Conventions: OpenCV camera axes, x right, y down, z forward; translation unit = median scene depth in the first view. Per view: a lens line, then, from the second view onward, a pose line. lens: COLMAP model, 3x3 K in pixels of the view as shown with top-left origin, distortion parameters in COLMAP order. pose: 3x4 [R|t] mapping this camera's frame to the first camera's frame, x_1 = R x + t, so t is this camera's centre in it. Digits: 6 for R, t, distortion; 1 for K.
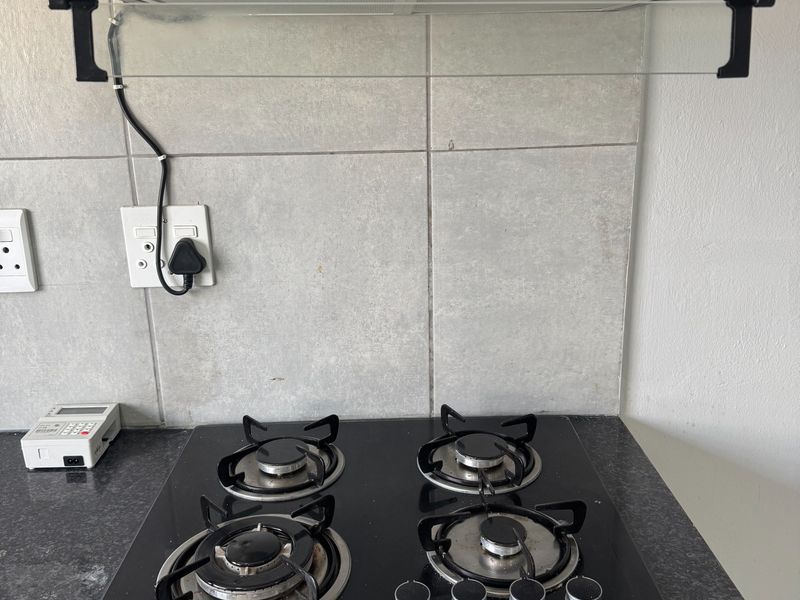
lens RADIAL K [[744.5, 0, 402.6], [0, 744.5, 307.5], [0, 0, 1]] dist [0.069624, 0.000000]
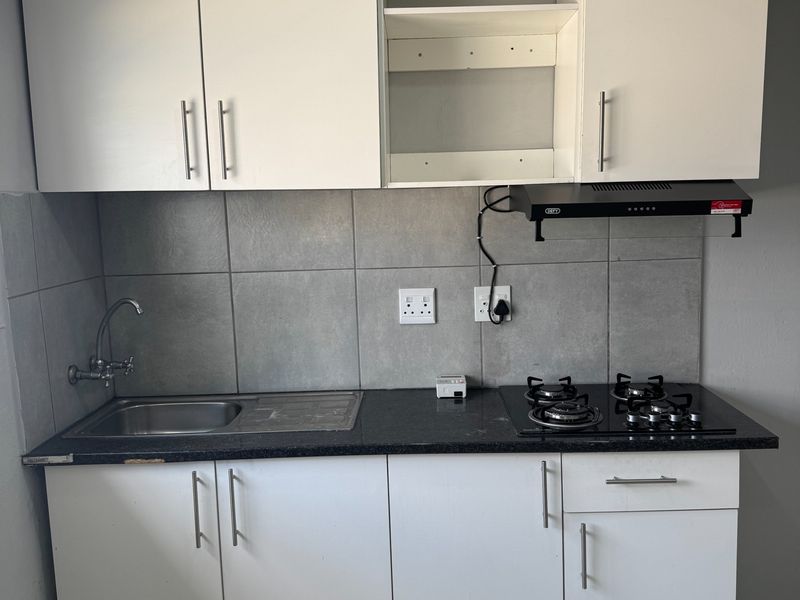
lens RADIAL K [[744.5, 0, 399.7], [0, 744.5, 297.9], [0, 0, 1]] dist [0.069624, 0.000000]
pose [[0.998195, -0.004421, -0.059890, -0.462724], [-0.005337, 0.986811, -0.161786, 0.275455], [0.059815, 0.161813, 0.985007, -1.281905]]
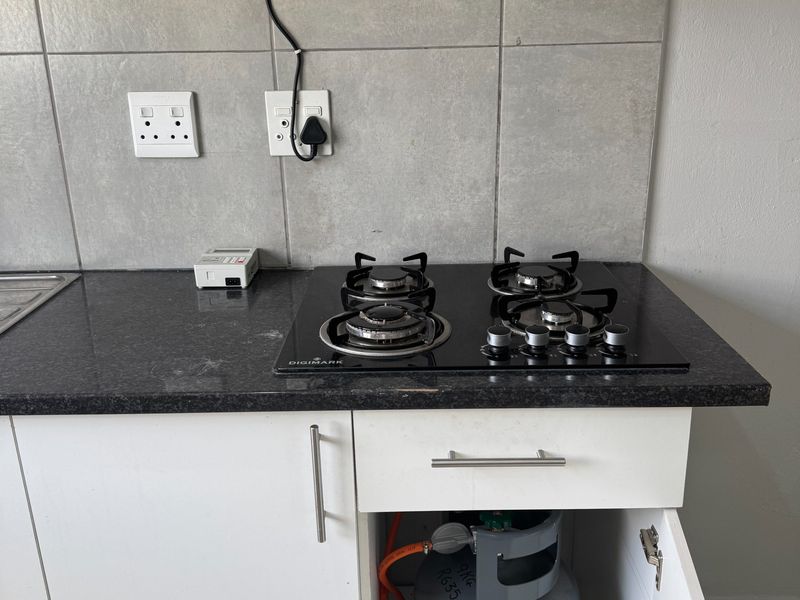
lens RADIAL K [[744.5, 0, 403.8], [0, 744.5, 313.2], [0, 0, 1]] dist [0.069624, 0.000000]
pose [[0.999710, 0.010793, -0.021544, -0.097613], [-0.009760, 0.998825, 0.047469, 0.187942], [0.022031, -0.047245, 0.998640, -0.321176]]
